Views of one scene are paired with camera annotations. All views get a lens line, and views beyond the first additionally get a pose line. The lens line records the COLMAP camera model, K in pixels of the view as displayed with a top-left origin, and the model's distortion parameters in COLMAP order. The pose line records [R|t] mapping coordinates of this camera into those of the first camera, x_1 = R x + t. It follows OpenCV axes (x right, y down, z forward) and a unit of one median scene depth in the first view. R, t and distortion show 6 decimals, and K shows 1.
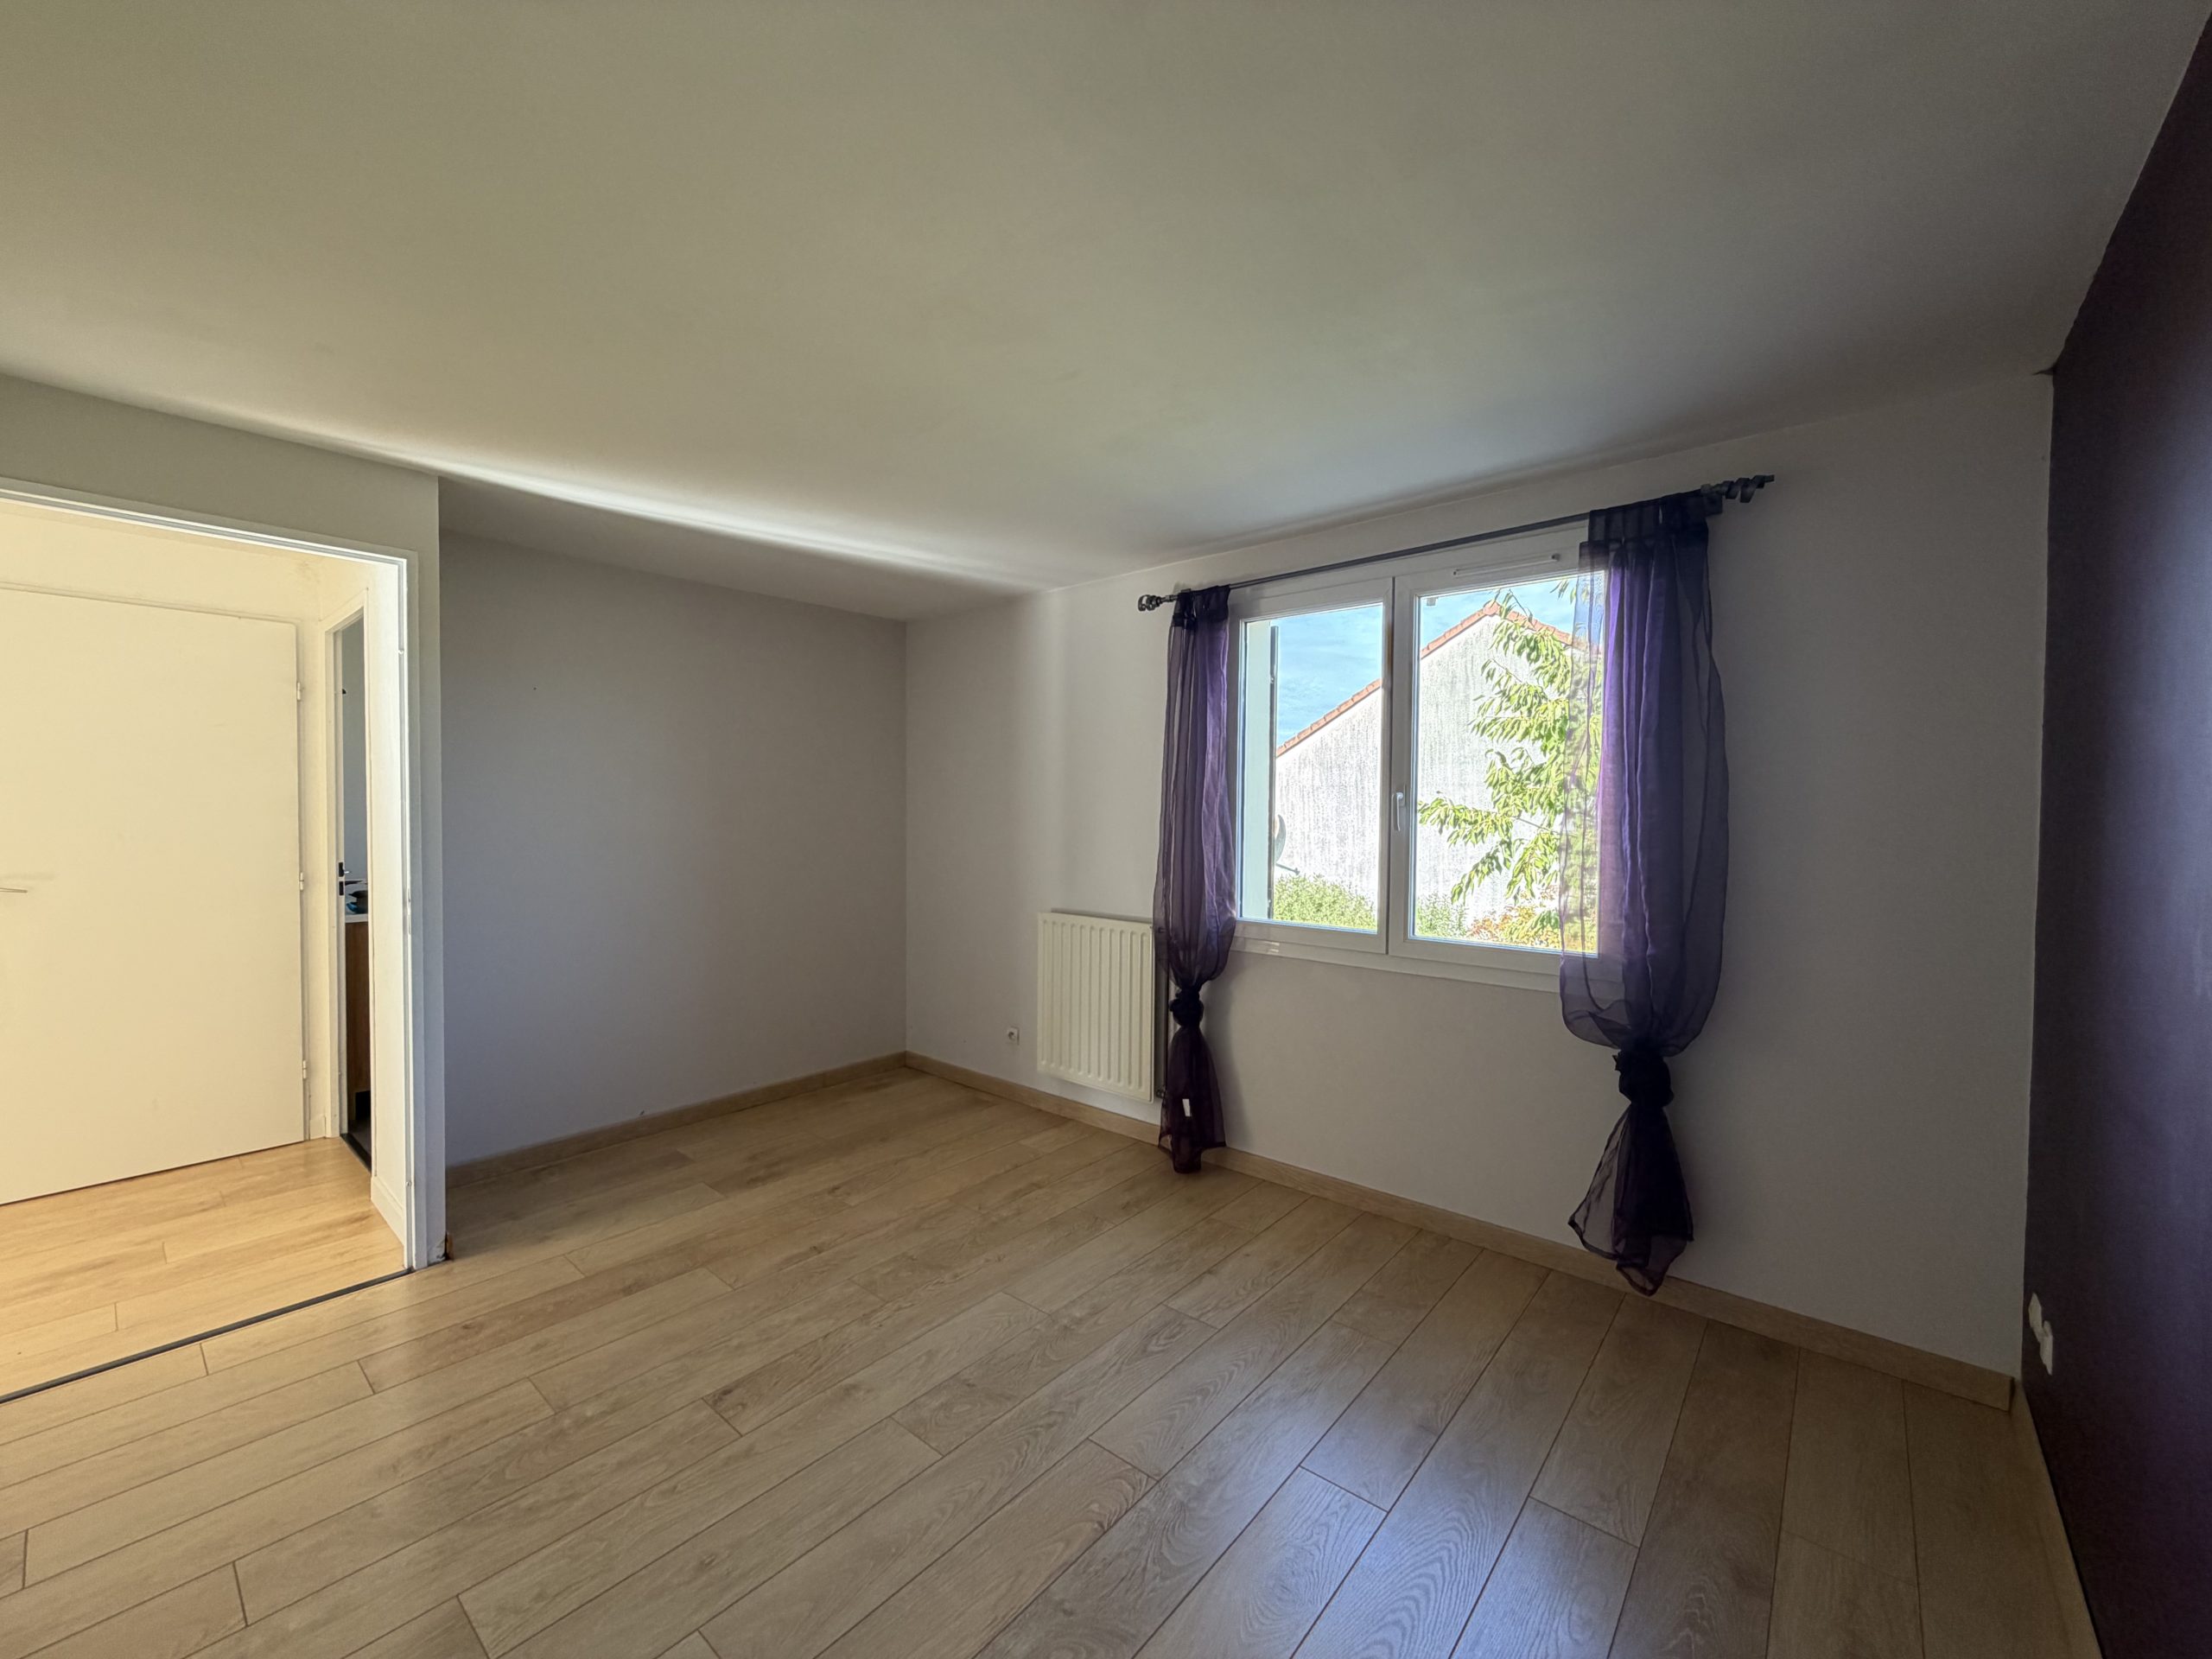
lens RADIAL K [[880.0, 0, 1095.4], [0, 880.0, 824.0], [0, 0, 1]] dist [-0.001289, -0.000702]
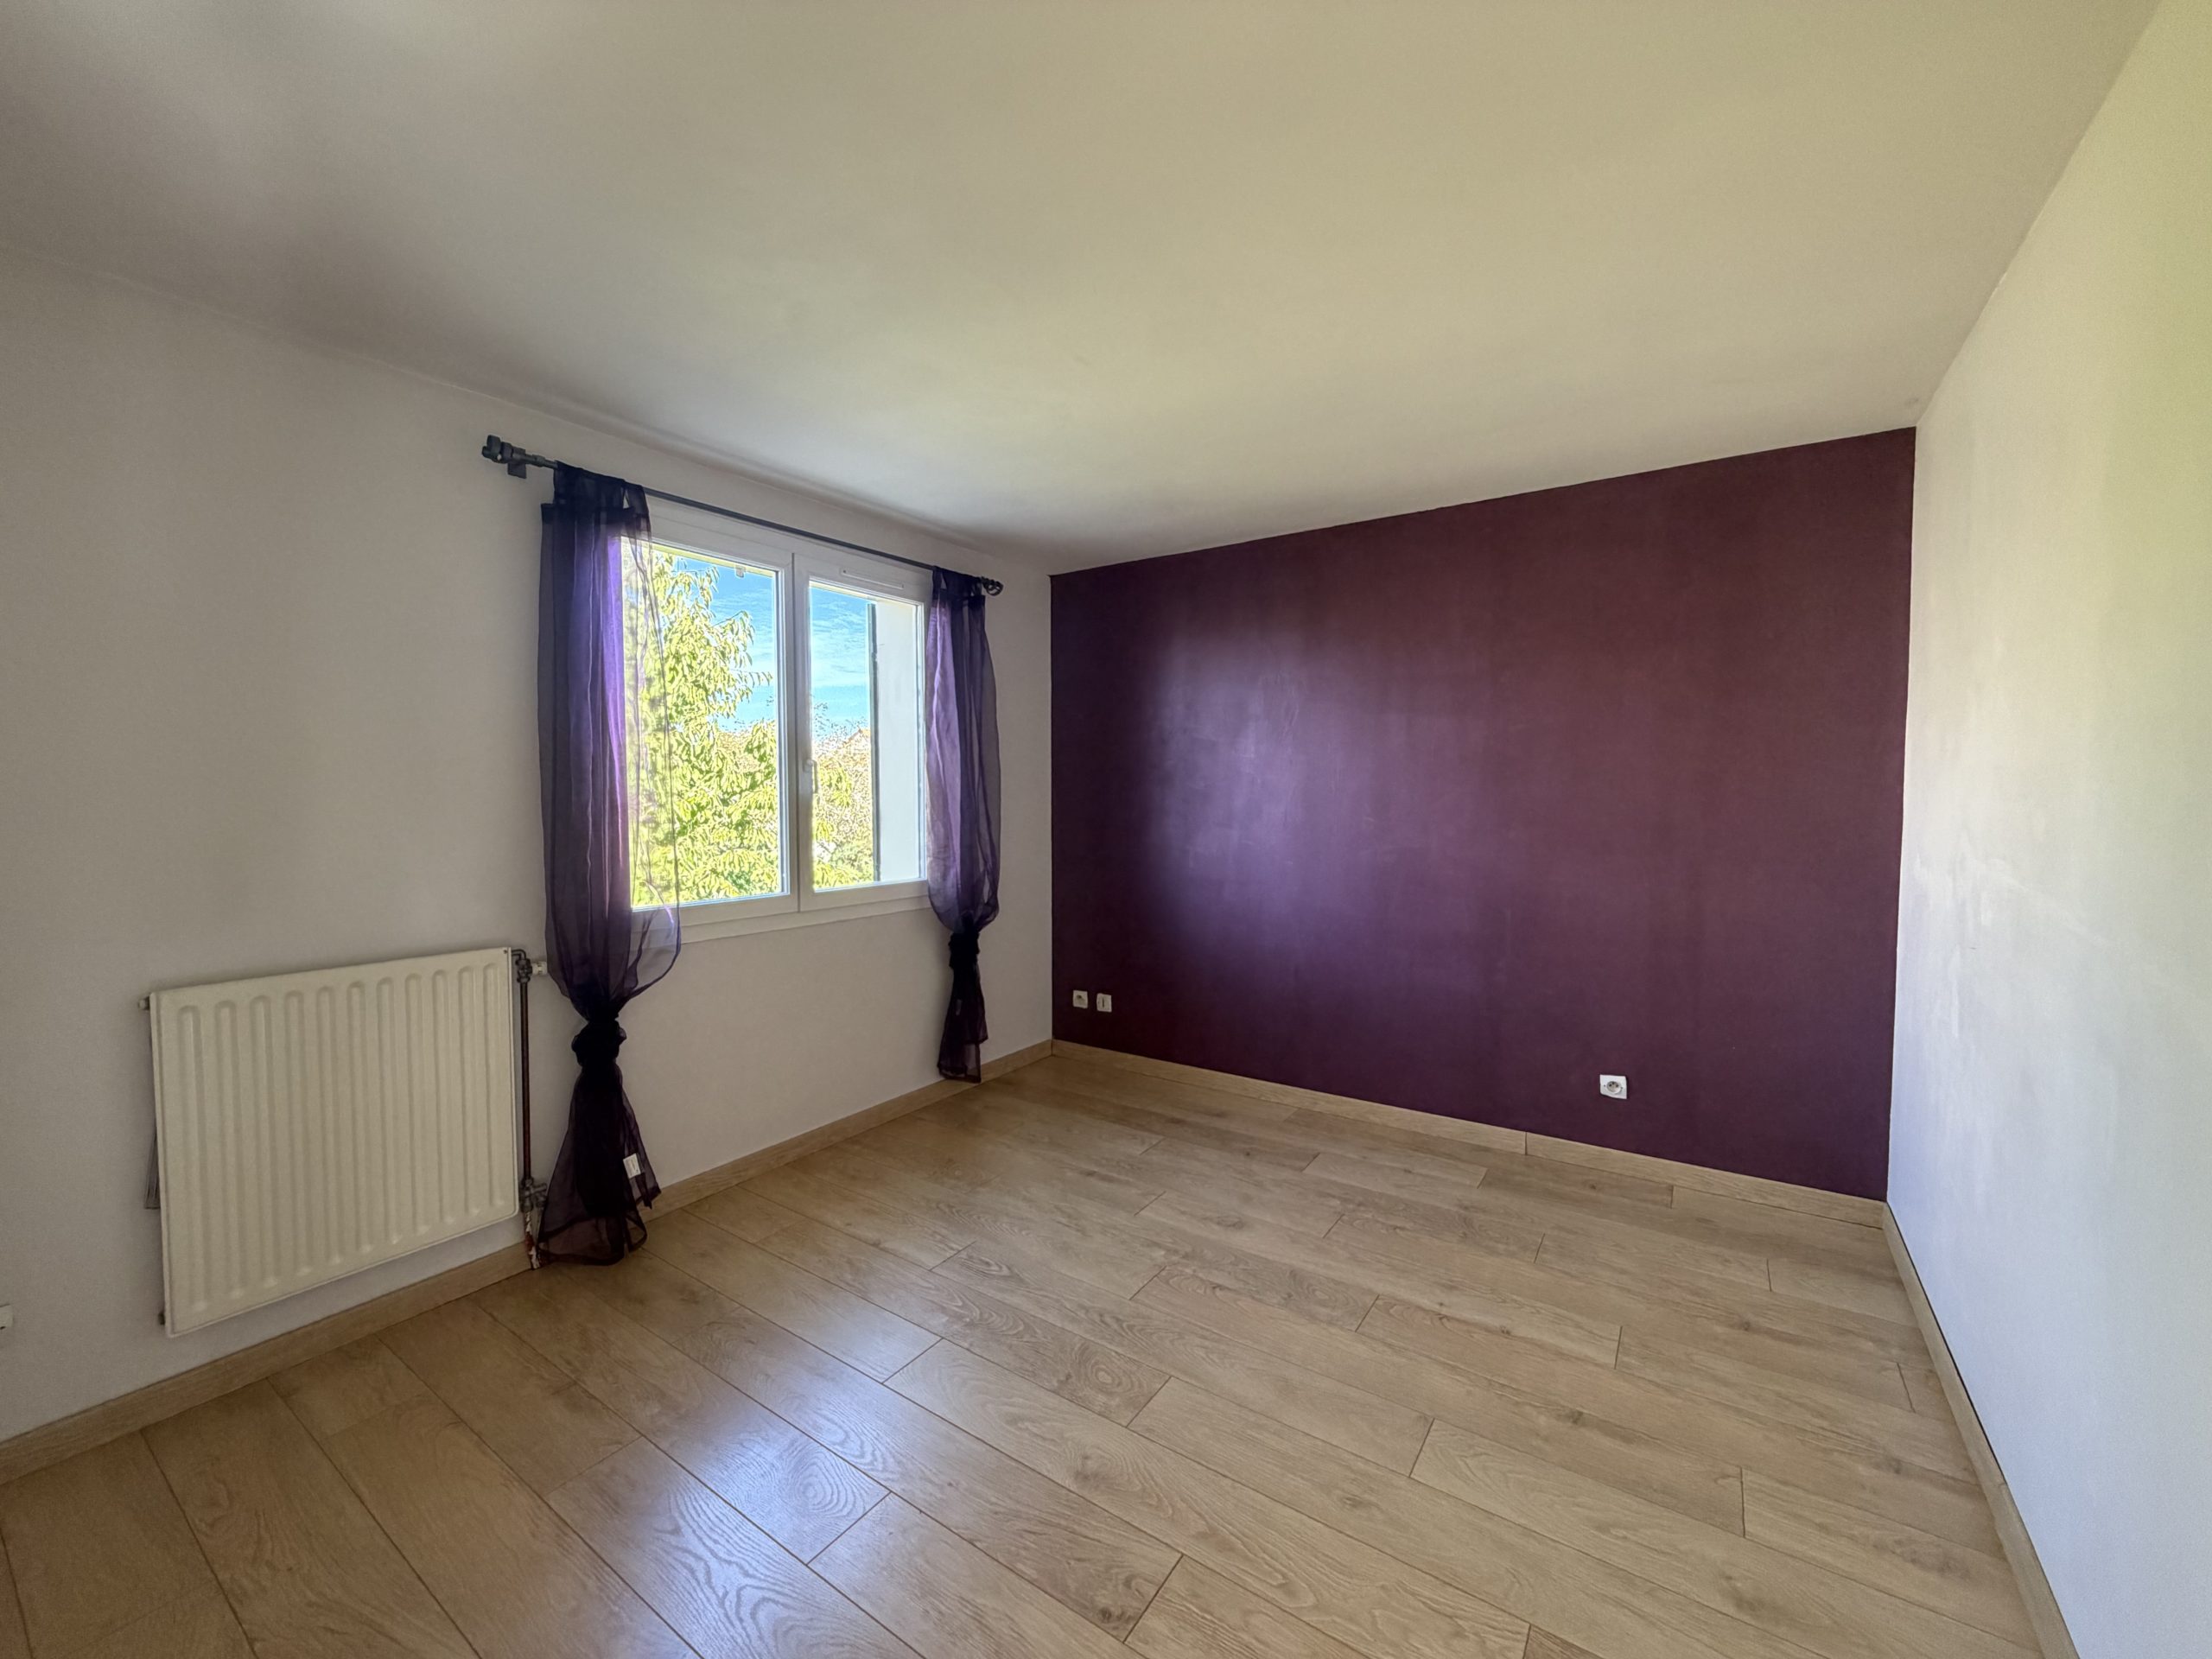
lens RADIAL K [[880.0, 0, 1098.1], [0, 880.0, 829.6], [0, 0, 1]] dist [-0.001289, -0.000702]
pose [[-0.105708, -0.053001, 0.992984, -0.922097], [0.013204, 0.998416, 0.054697, -0.005042], [-0.994310, 0.018894, -0.104840, 0.919851]]
